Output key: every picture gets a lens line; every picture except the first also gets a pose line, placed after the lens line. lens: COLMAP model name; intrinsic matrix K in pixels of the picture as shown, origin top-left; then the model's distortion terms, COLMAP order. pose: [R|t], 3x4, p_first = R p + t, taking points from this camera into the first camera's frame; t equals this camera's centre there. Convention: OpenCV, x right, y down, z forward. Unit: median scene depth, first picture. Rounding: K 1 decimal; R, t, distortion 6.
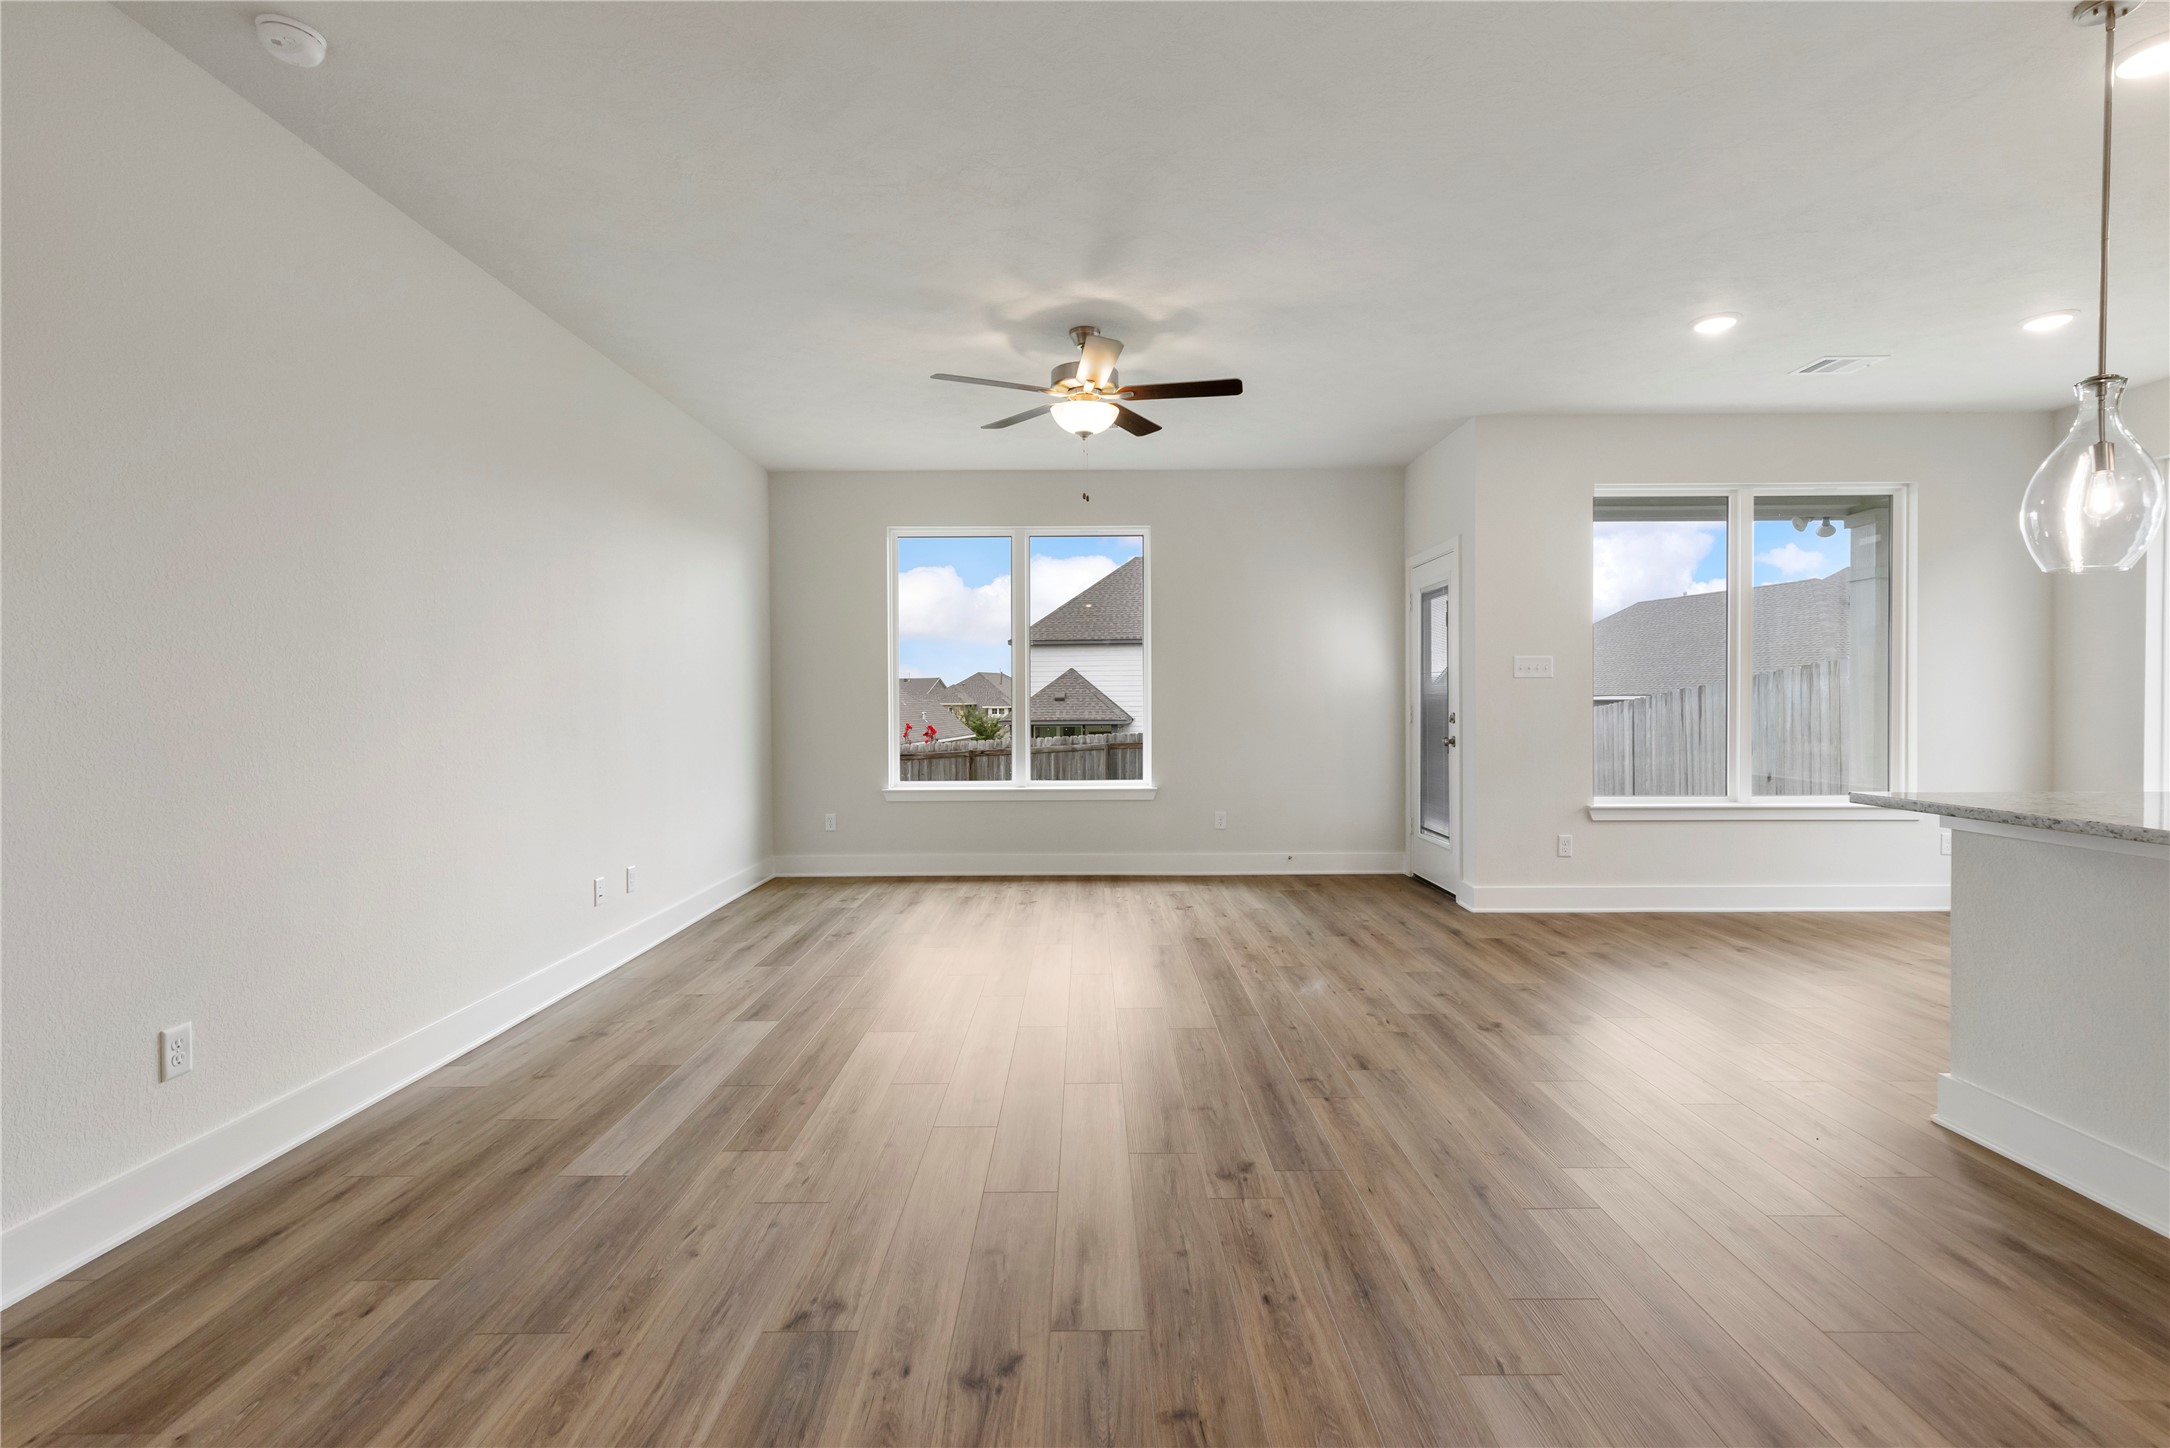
lens RADIAL K [[987.3, 0, 1078.9], [0, 987.3, 728.1], [0, 0, 1]] dist [0.011539, -0.001562]
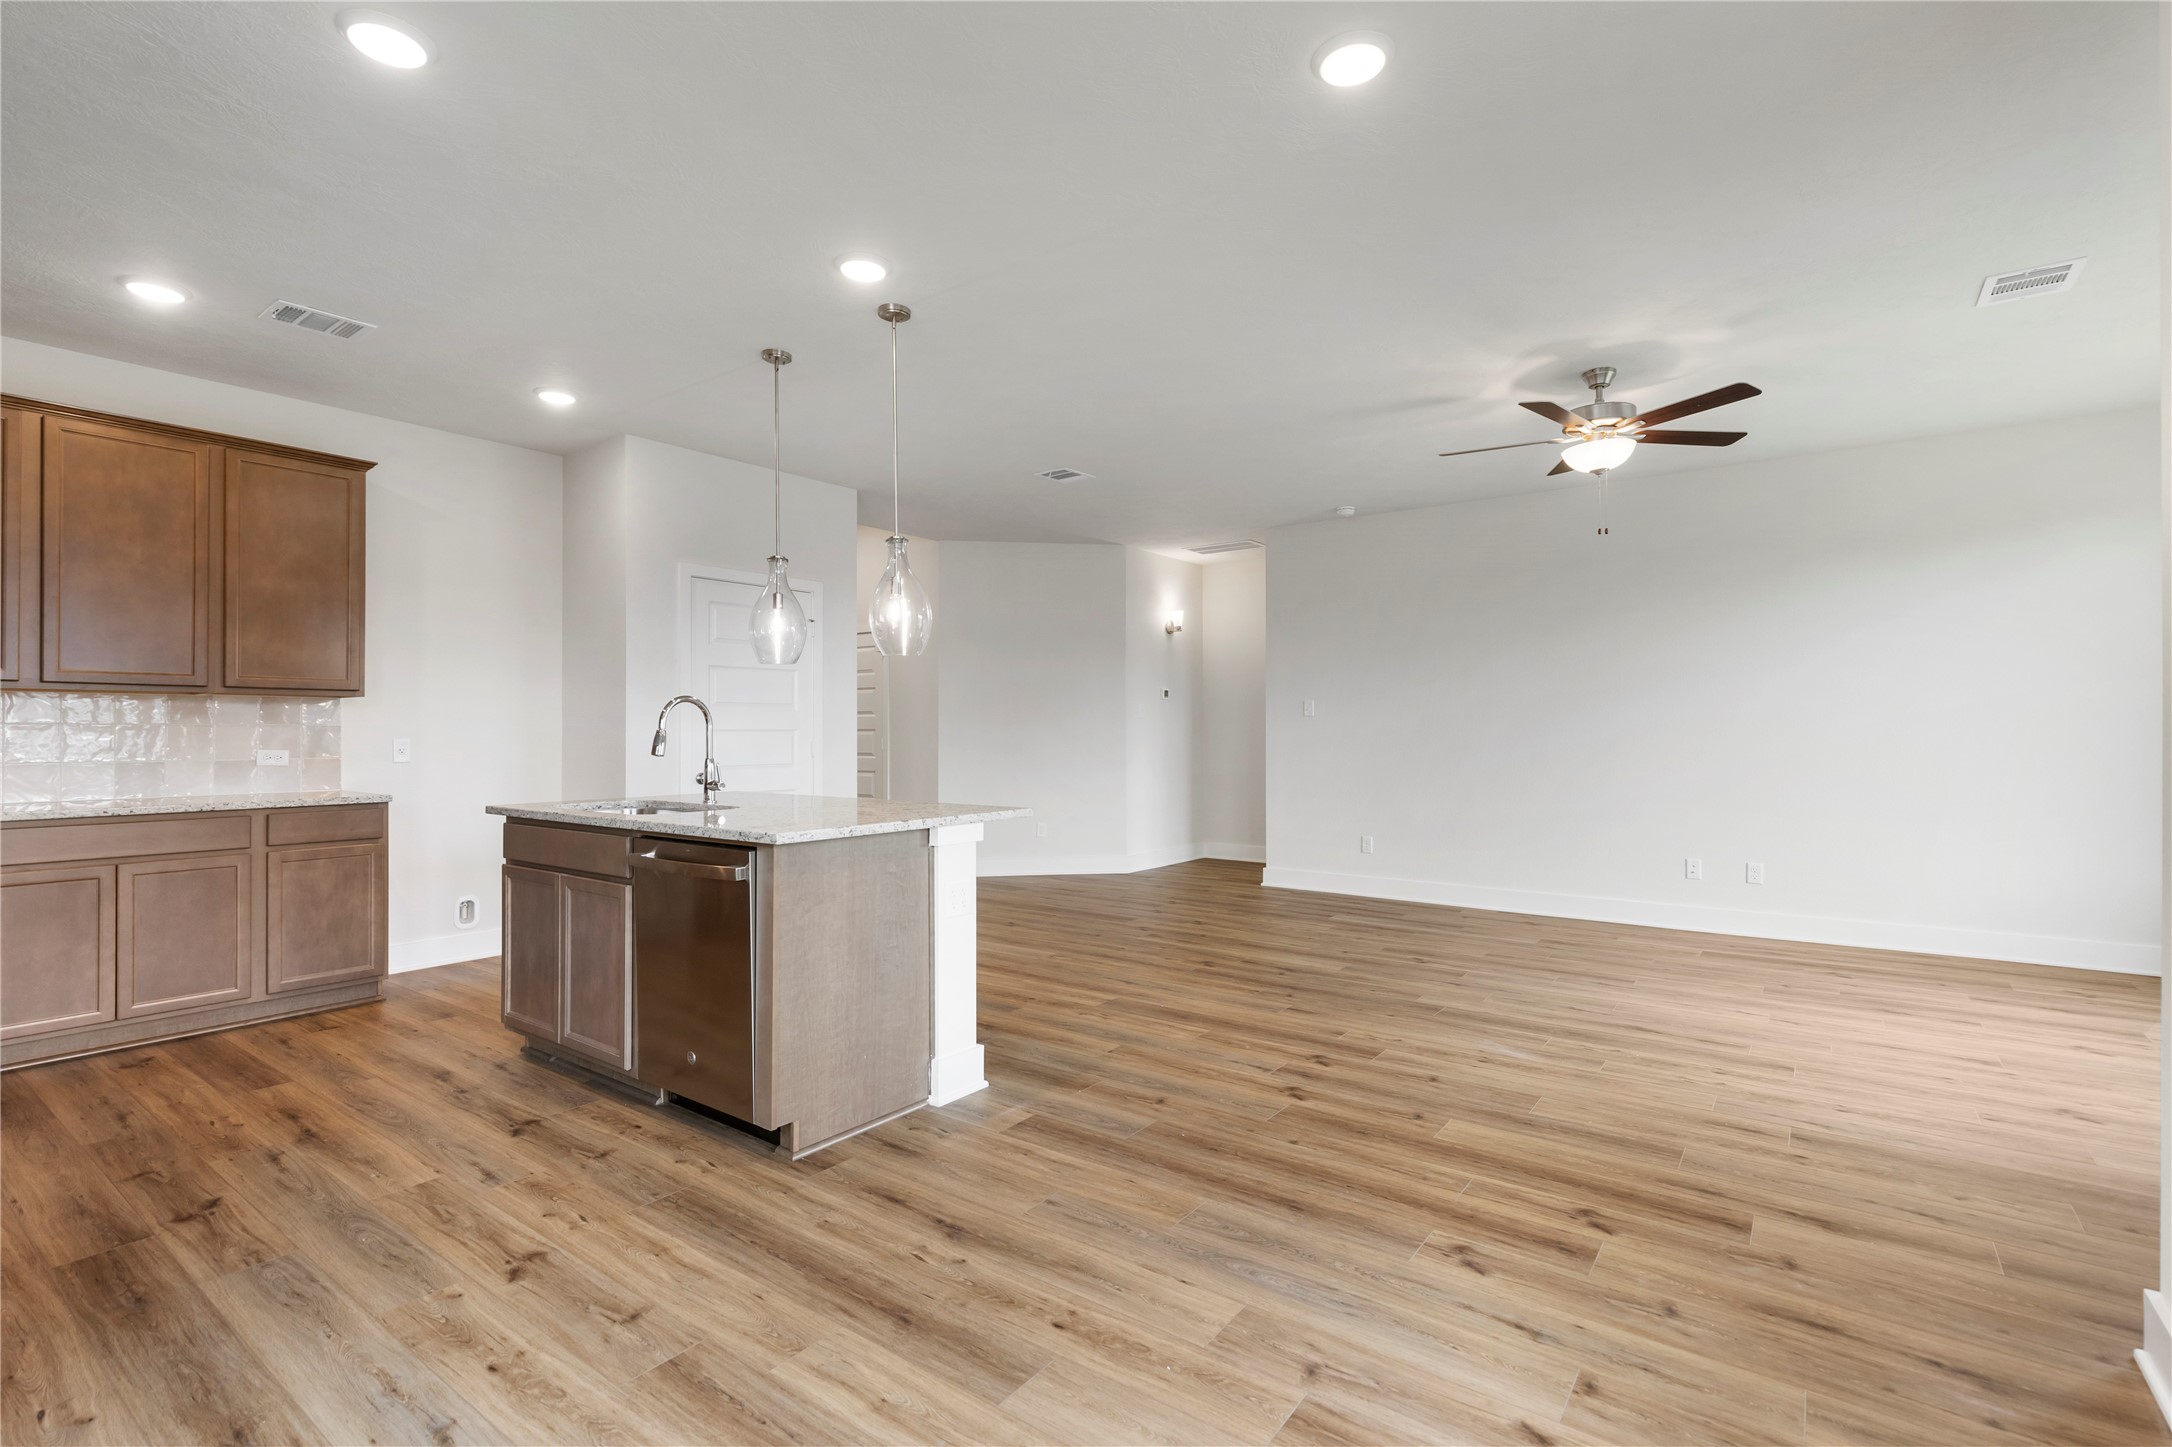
lens RADIAL K [[988.2, 0, 1078.8], [0, 988.2, 722.7], [0, 0, 1]] dist [0.011539, -0.001562]
pose [[-0.598114, -0.000743, -0.801410, 1.163127], [-0.015228, 0.999830, 0.010438, -0.037662], [0.801266, 0.018447, -0.598024, 1.192807]]
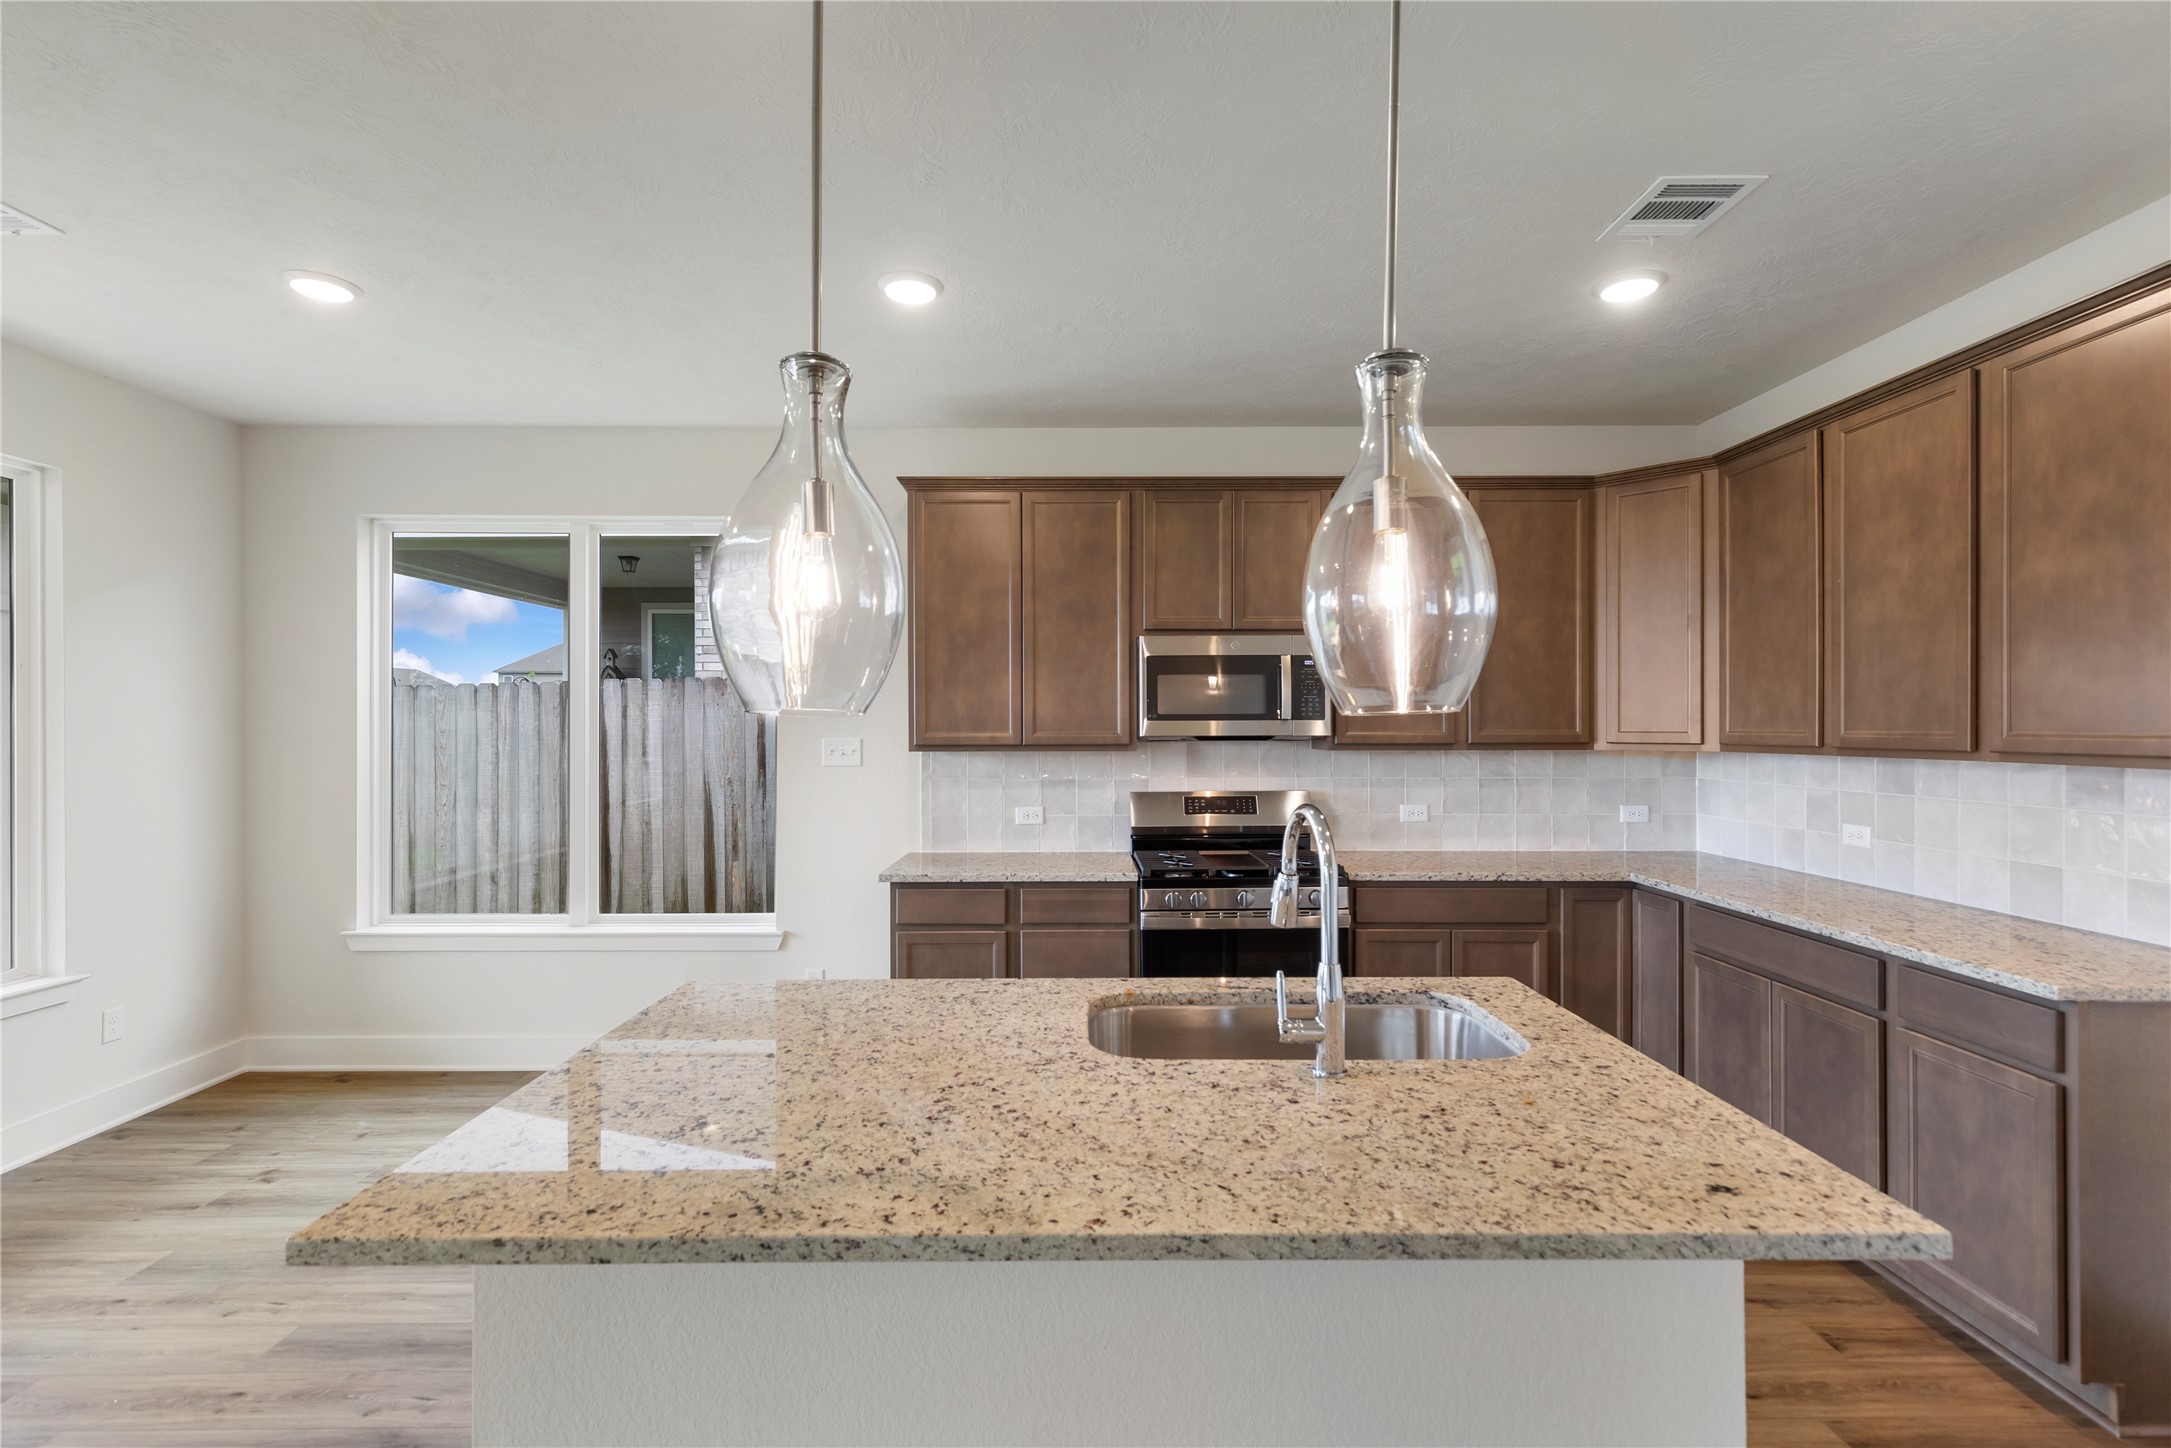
lens RADIAL K [[987.8, 0, 1080.1], [0, 987.8, 718.2], [0, 0, 1]] dist [0.011539, -0.001562]
pose [[-0.006101, 0.014437, 0.999877, 0.263244], [0.029056, 0.999476, -0.014254, -0.078136], [-0.999559, 0.028966, -0.006517, 0.463557]]
